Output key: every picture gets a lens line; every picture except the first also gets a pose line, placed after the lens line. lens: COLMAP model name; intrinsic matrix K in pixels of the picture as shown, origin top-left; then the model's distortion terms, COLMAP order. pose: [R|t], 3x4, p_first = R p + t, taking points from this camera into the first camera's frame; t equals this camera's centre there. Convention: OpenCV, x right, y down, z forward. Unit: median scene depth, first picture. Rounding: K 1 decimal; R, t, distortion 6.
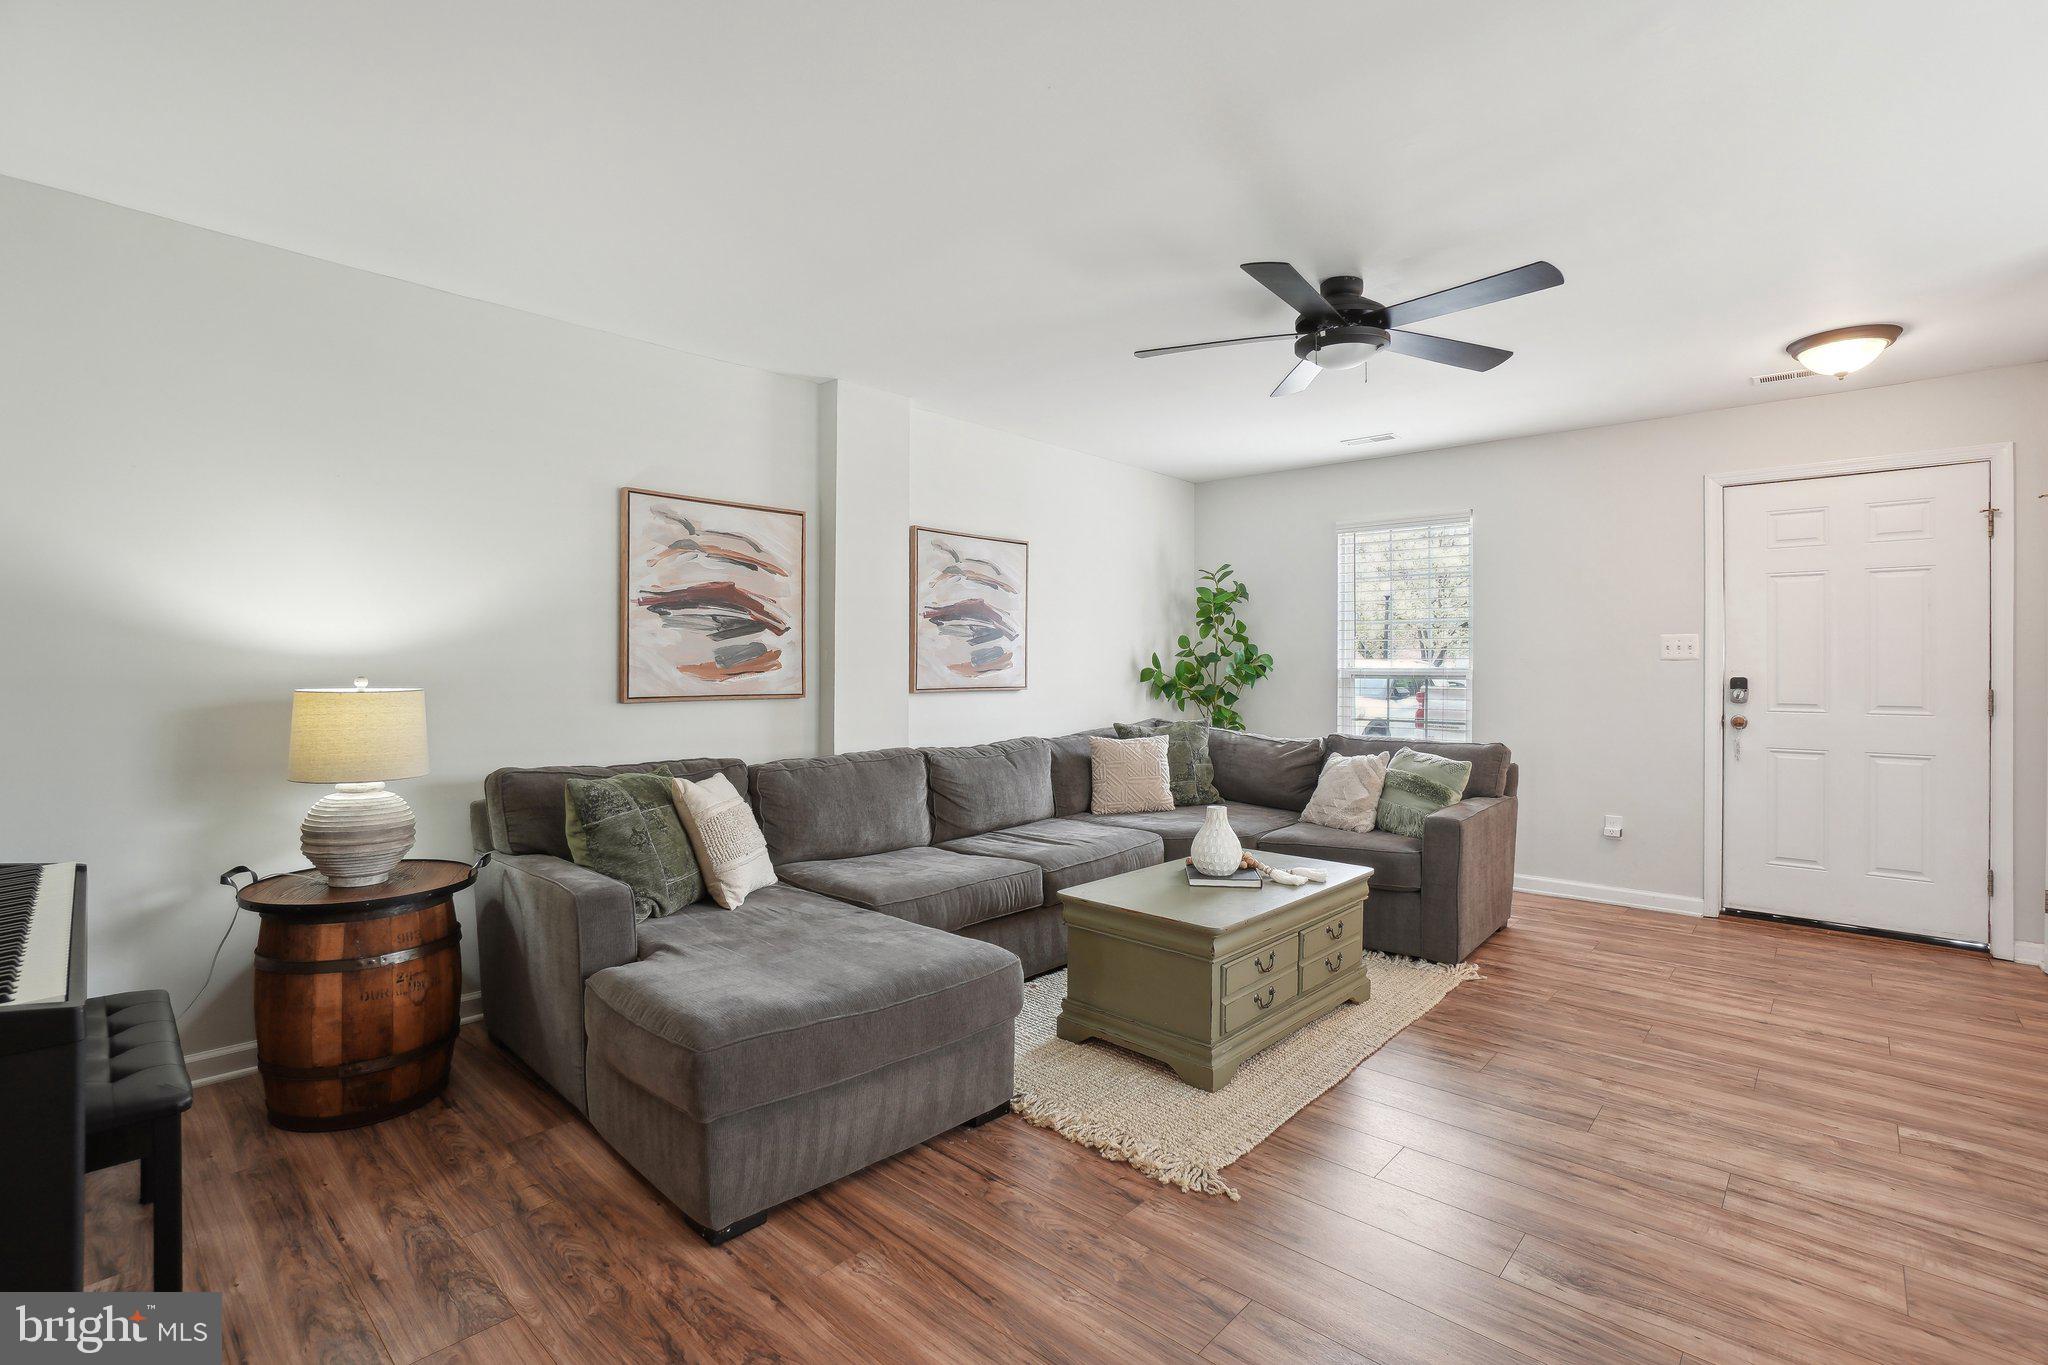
lens RADIAL K [[930.3, 0, 1026.4], [0, 930.3, 640.1], [0, 0, 1]] dist [-0.054125, 0.019171]
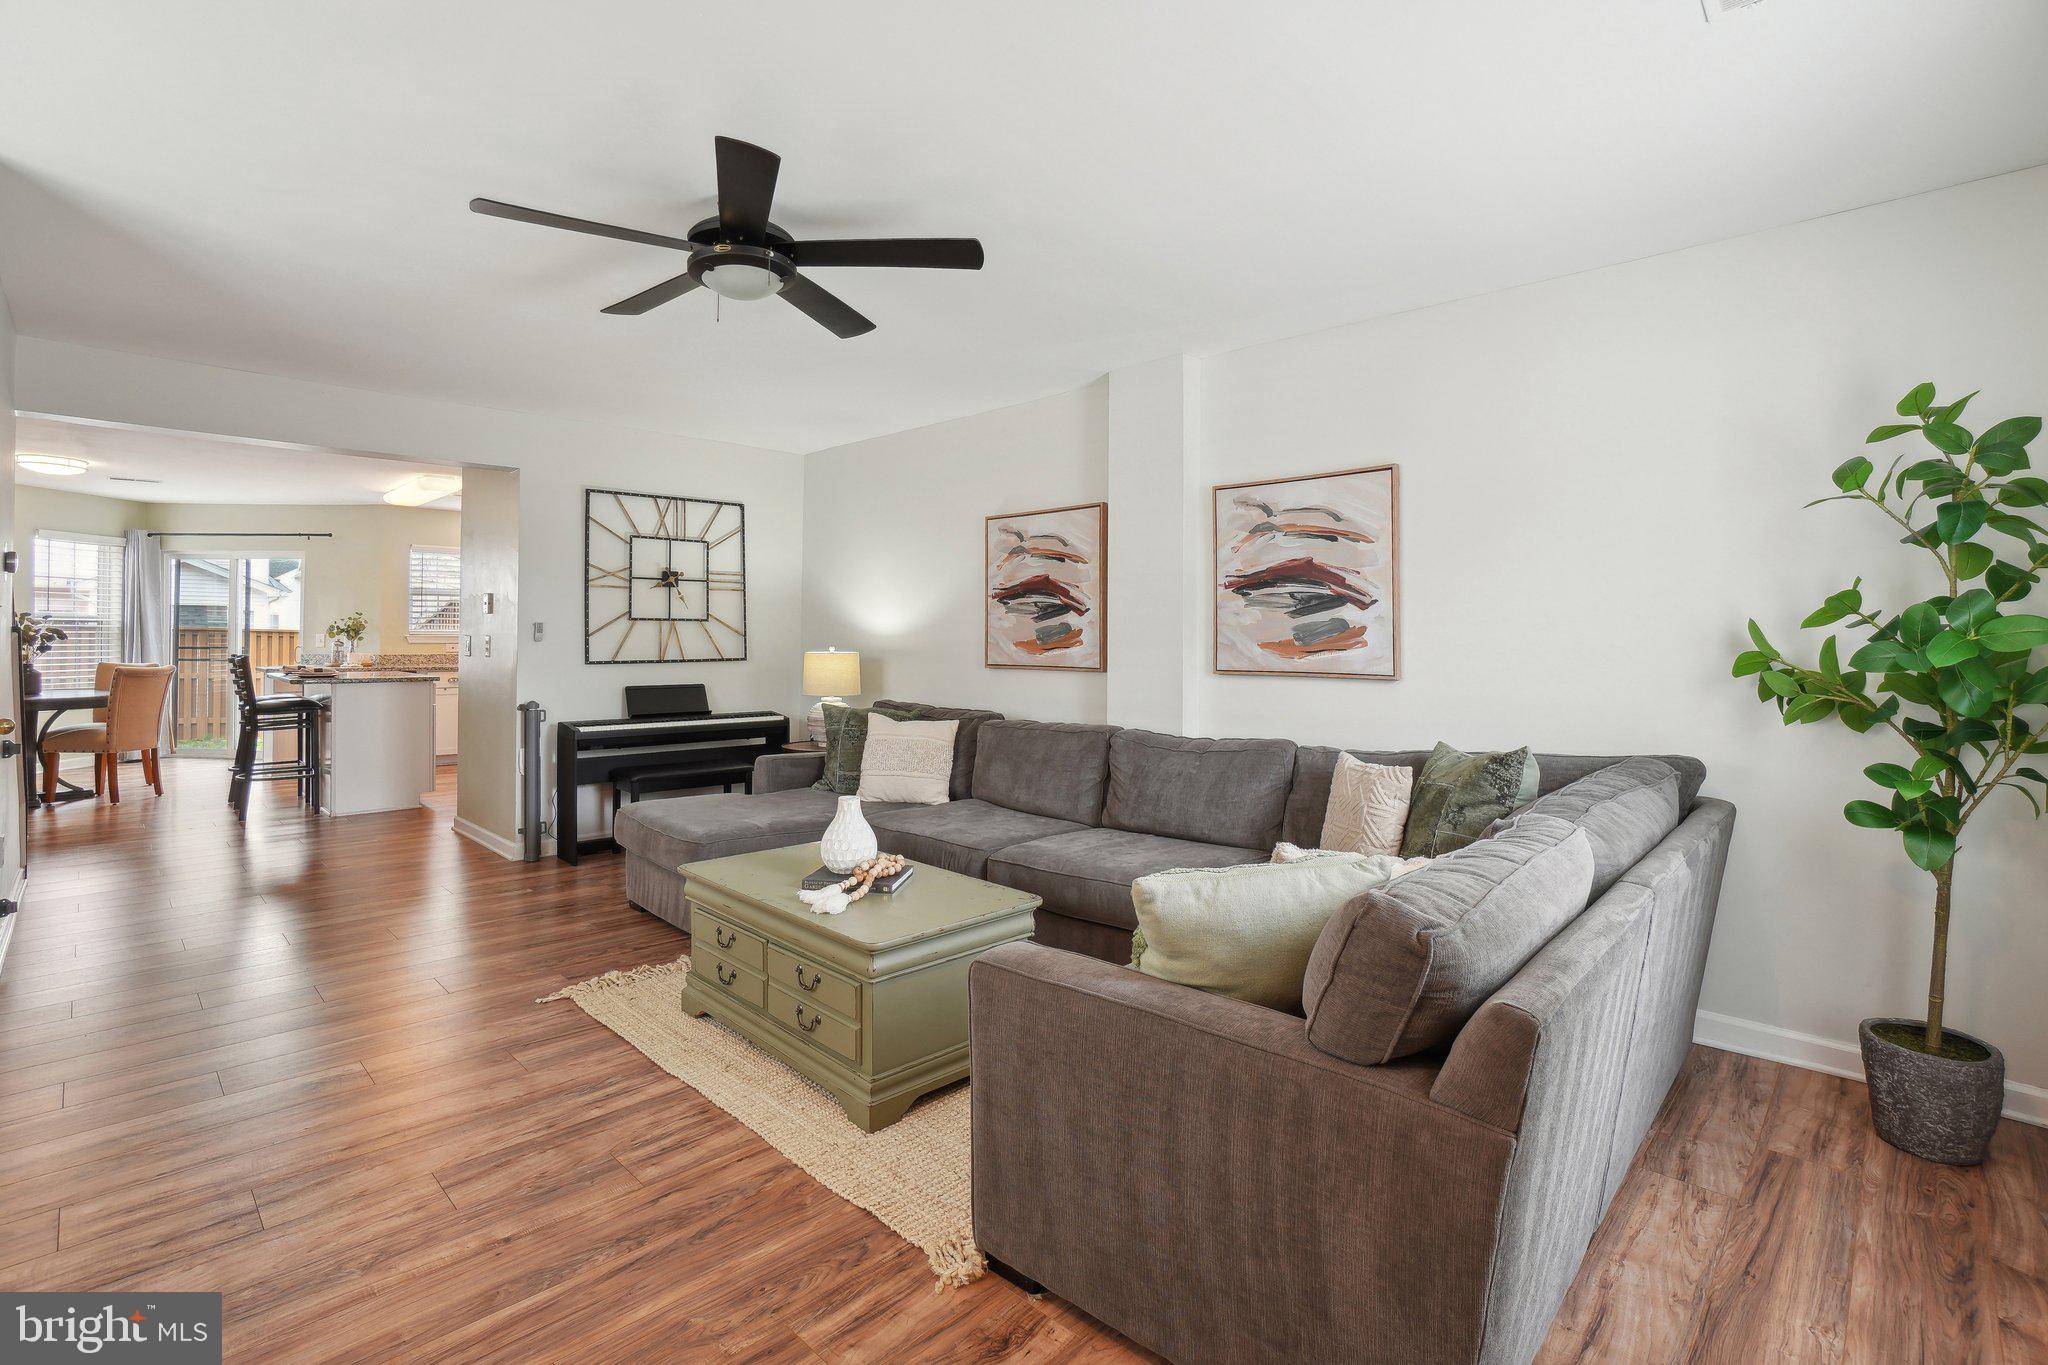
lens RADIAL K [[930.3, 0, 1026.4], [0, 930.3, 640.1], [0, 0, 1]] dist [-0.054125, 0.019171]
pose [[-0.016137, 0.002656, -0.999866, 0.899090], [0.024039, 0.999708, 0.002268, 0.020793], [0.999581, -0.024000, -0.016196, 0.969109]]
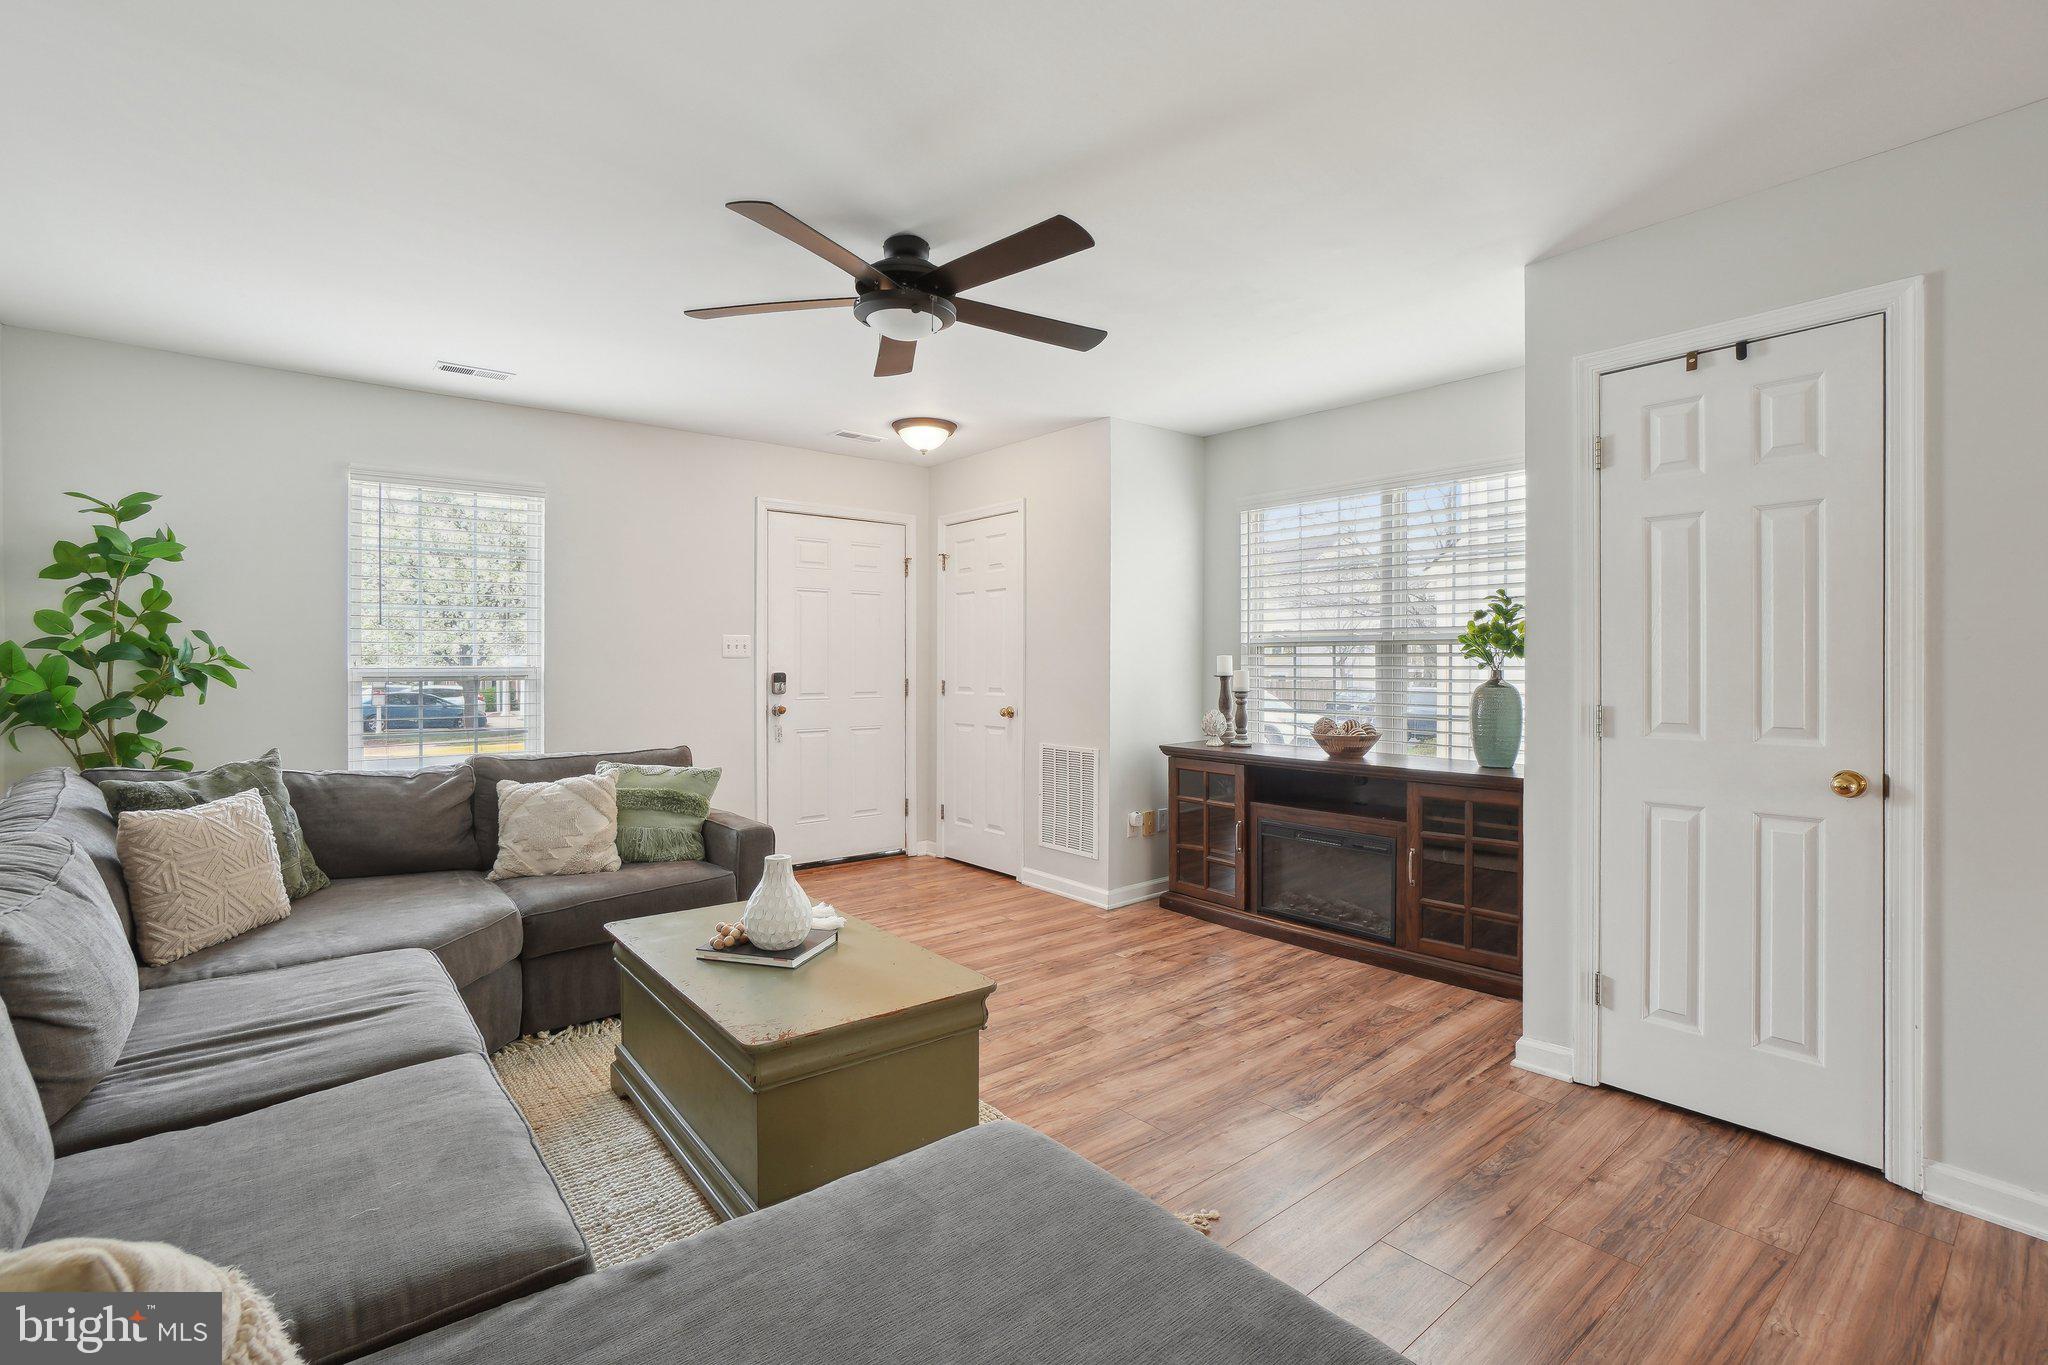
lens RADIAL K [[939.9, 0, 976.7], [0, 939.9, 669.1], [0, 0, 1]] dist [-0.055011, 0.019615]
pose [[0.168720, -0.012584, 0.985584, -0.409963], [-0.022121, 0.999618, 0.016550, 0.011468], [-0.985416, -0.024594, 0.168377, 0.584394]]
